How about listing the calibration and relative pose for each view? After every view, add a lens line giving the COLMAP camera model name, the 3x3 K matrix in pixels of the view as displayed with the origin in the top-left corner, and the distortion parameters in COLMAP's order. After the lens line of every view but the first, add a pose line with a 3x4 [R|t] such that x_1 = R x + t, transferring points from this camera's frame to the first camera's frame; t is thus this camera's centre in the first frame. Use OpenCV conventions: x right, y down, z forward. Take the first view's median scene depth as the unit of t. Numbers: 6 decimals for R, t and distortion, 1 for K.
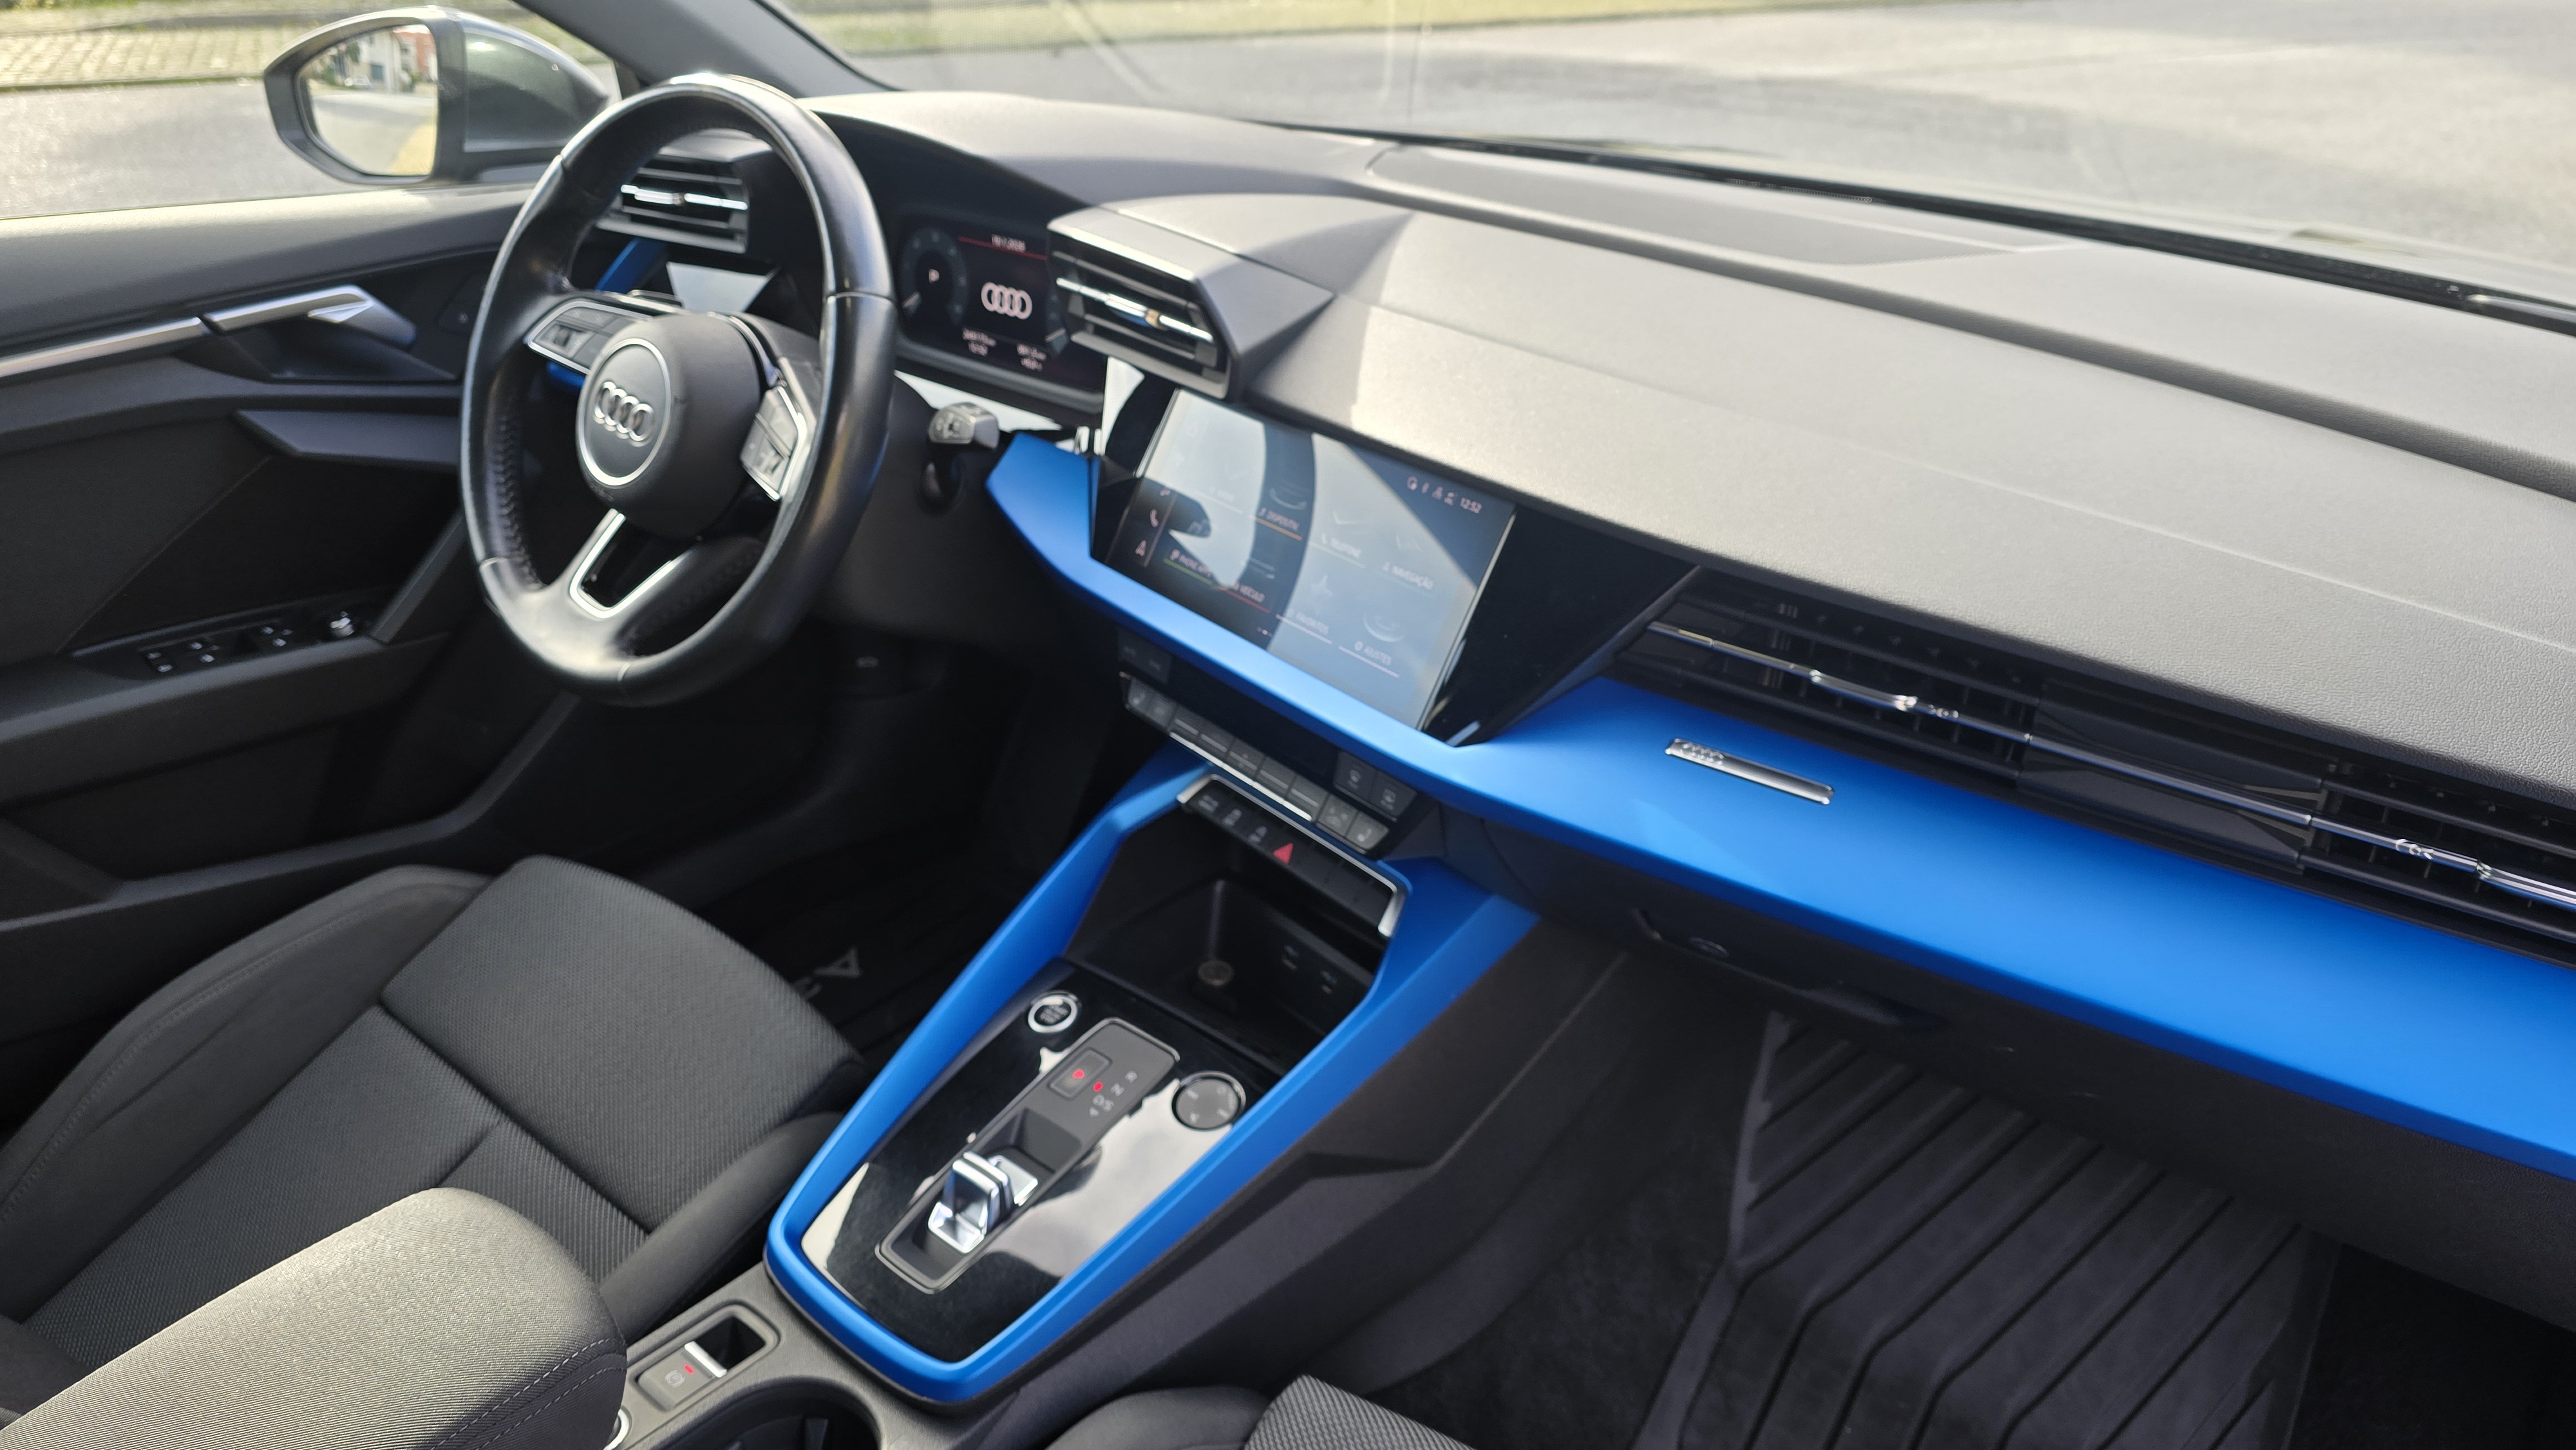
lens RADIAL K [[1691.8, 0, 1291.8], [0, 1691.8, 630.0], [0, 0, 1]] dist [-0.004152, -0.001880]
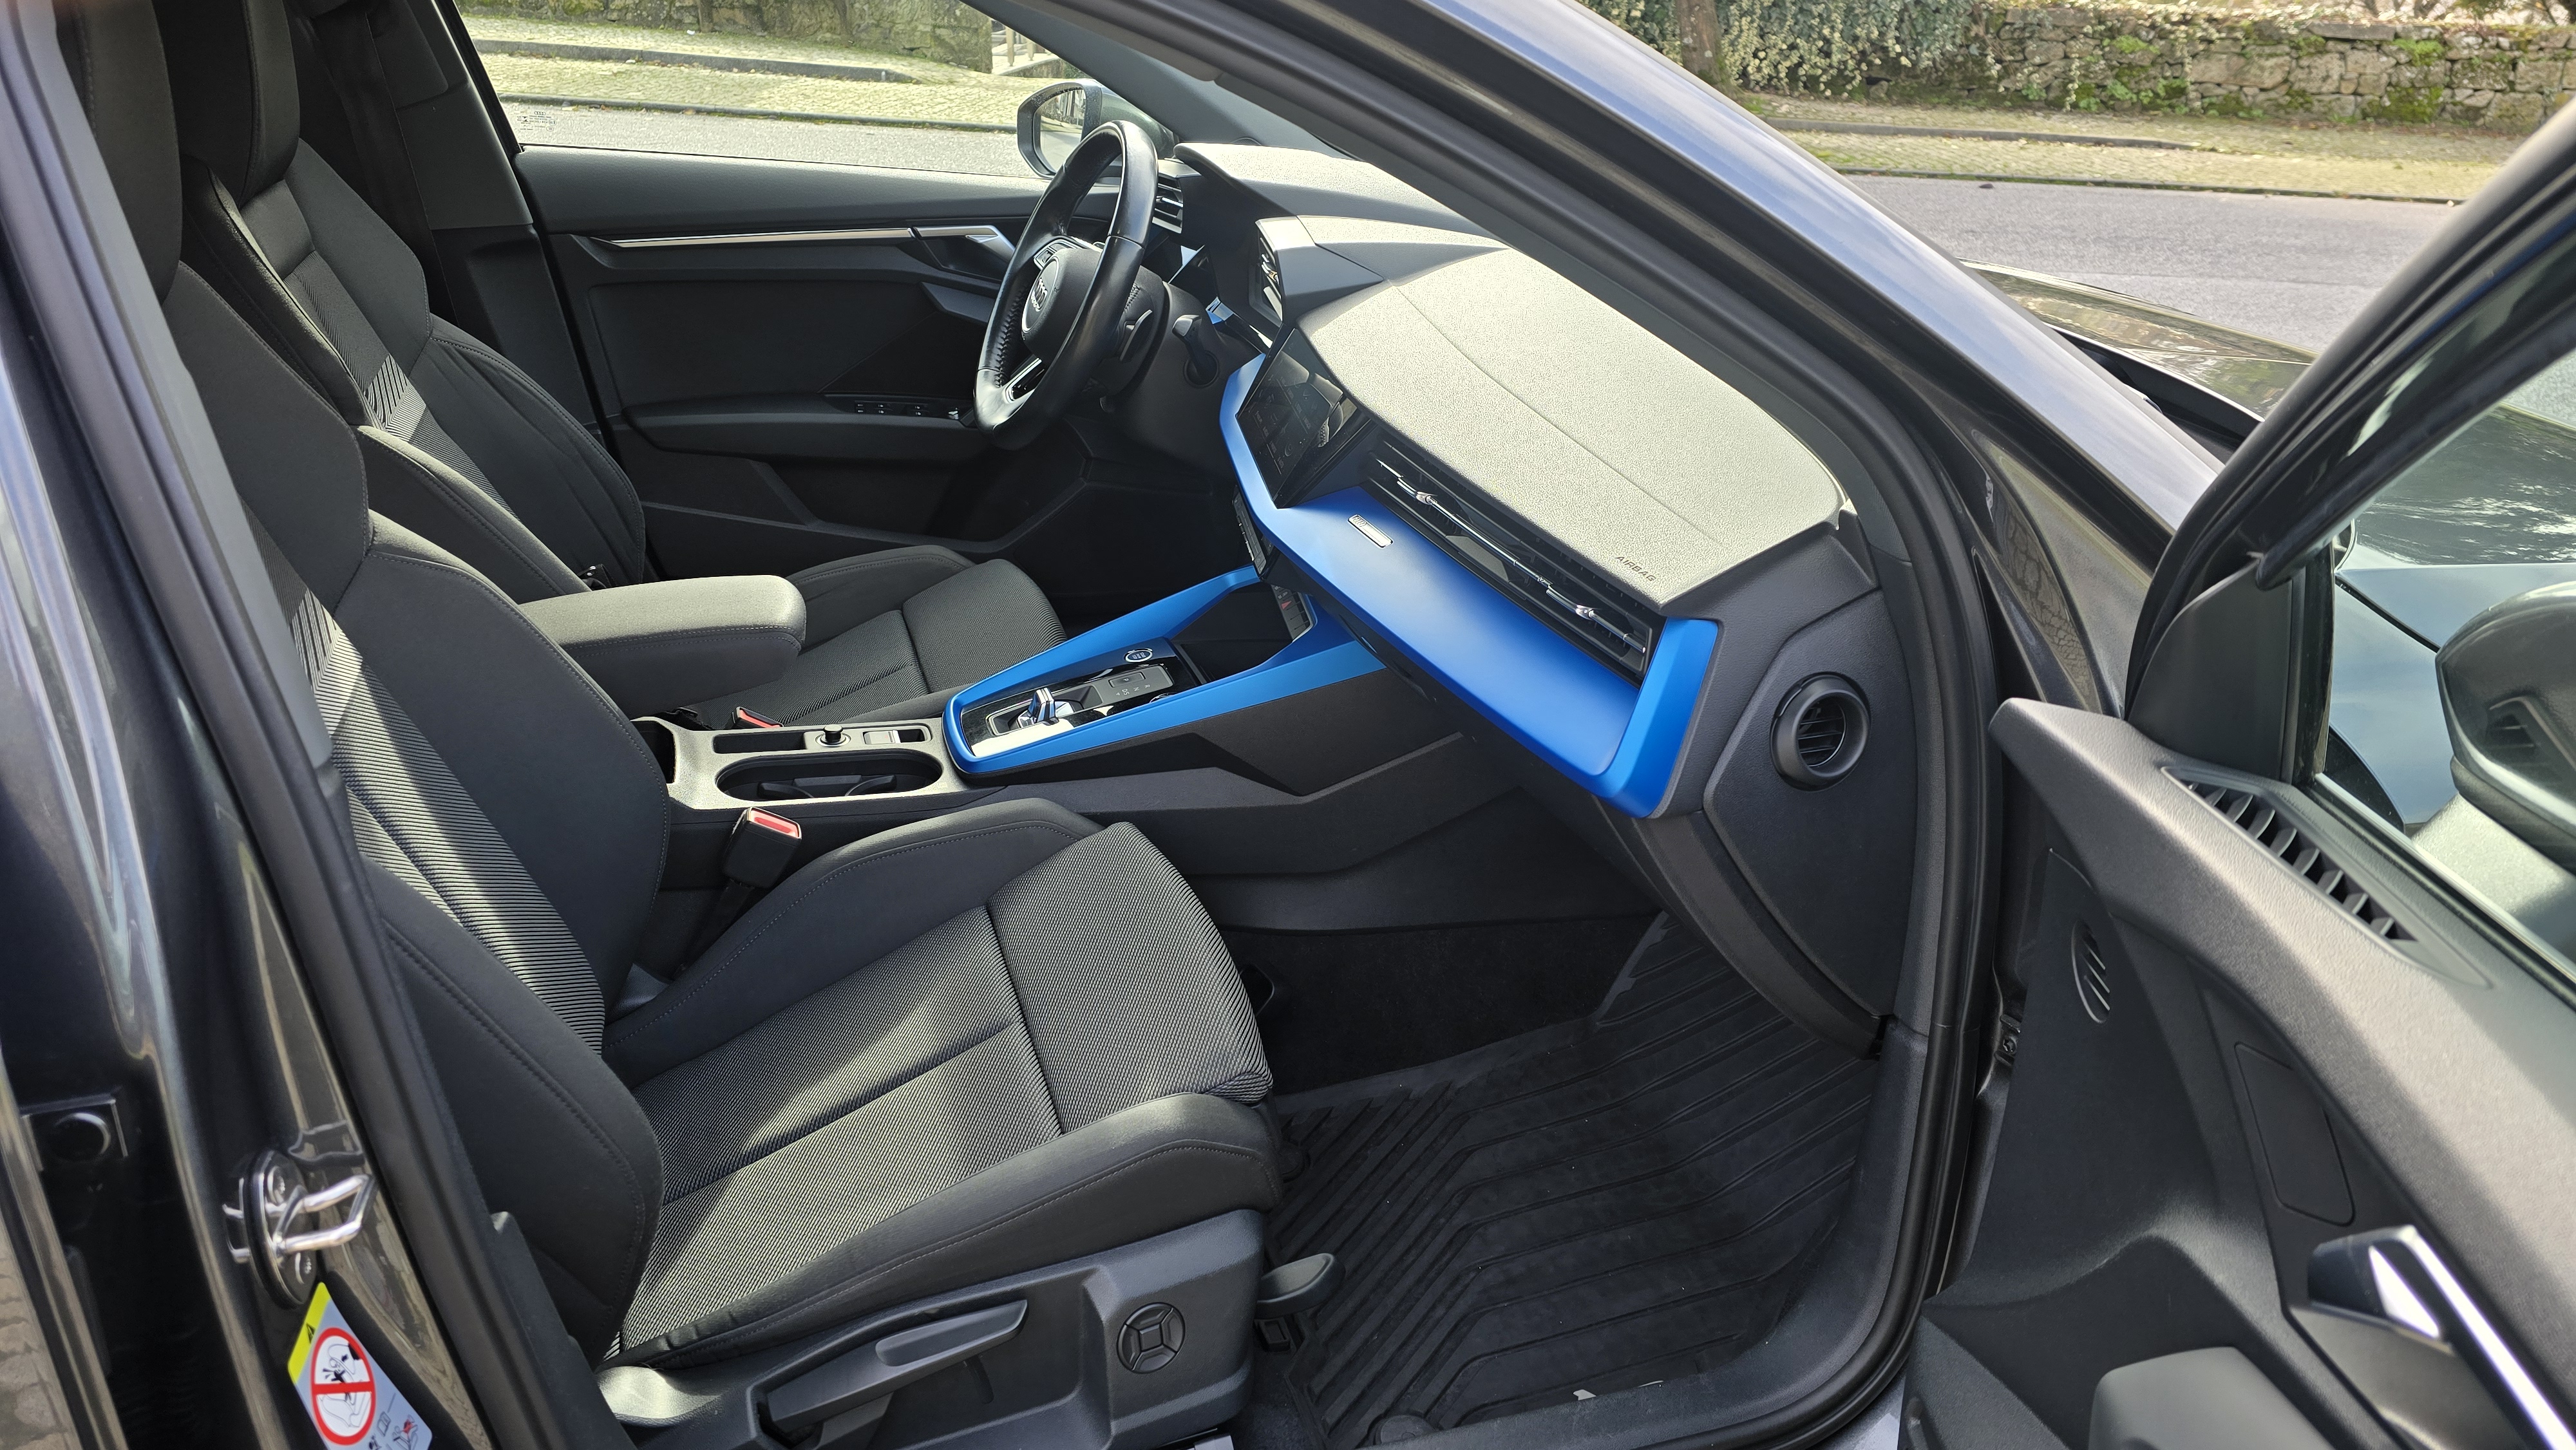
lens RADIAL K [[1691.8, 0, 1291.8], [0, 1691.8, 630.0], [0, 0, 1]] dist [-0.004152, -0.001880]
pose [[0.844429, 0.221629, -0.487669, 0.767093], [-0.251495, 0.967849, 0.004375, 0.140602], [0.472959, 0.118952, 0.873018, -0.418715]]
